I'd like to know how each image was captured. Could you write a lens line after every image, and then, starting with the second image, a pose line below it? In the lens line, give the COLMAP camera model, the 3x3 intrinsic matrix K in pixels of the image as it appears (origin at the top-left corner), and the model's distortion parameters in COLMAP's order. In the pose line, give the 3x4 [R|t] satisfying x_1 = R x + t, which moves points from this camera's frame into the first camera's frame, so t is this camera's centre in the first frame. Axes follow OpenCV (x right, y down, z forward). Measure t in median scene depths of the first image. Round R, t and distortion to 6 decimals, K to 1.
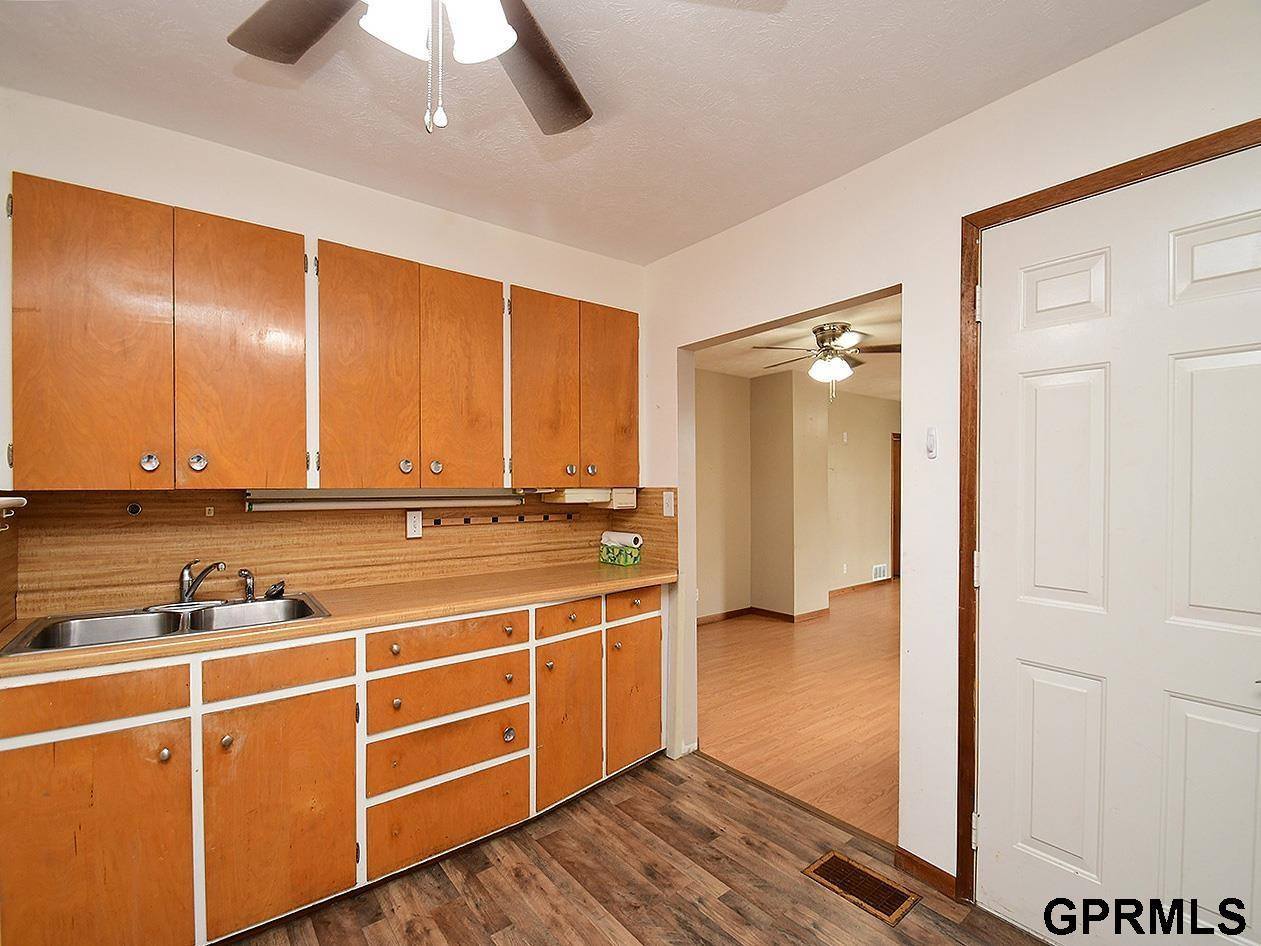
lens RADIAL K [[556.2, 0, 626.7], [0, 556.2, 484.4], [0, 0, 1]] dist [-0.000314, -0.014240]
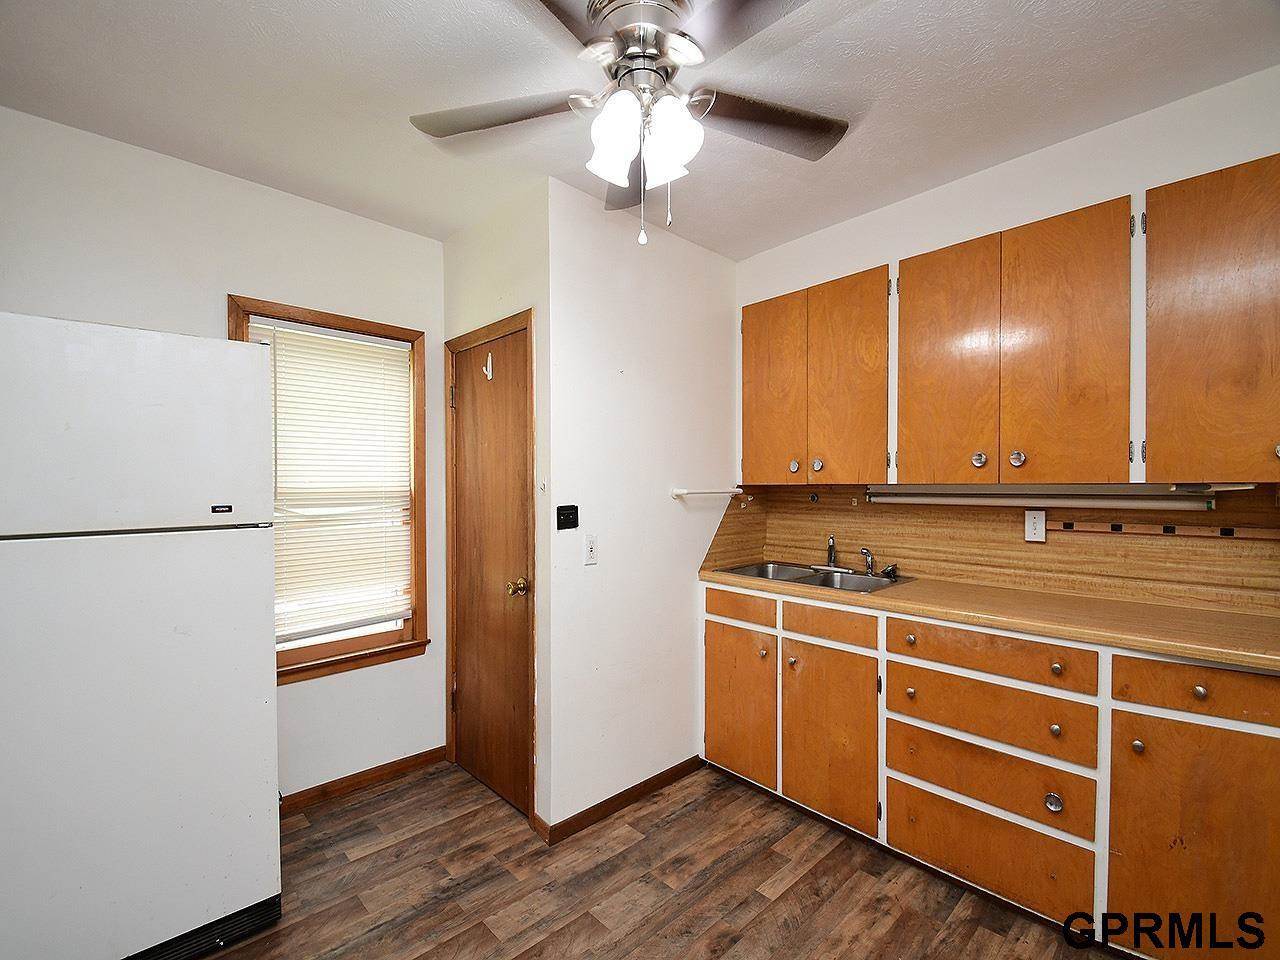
lens RADIAL K [[564.6, 0, 636.2], [0, 564.6, 491.6], [0, 0, 1]] dist [-0.000314, -0.014240]
pose [[0.077635, 0.008183, -0.996948, 0.514559], [0.000697, 0.999966, 0.008262, 0.012563], [0.996982, -0.001336, 0.077626, 0.366271]]
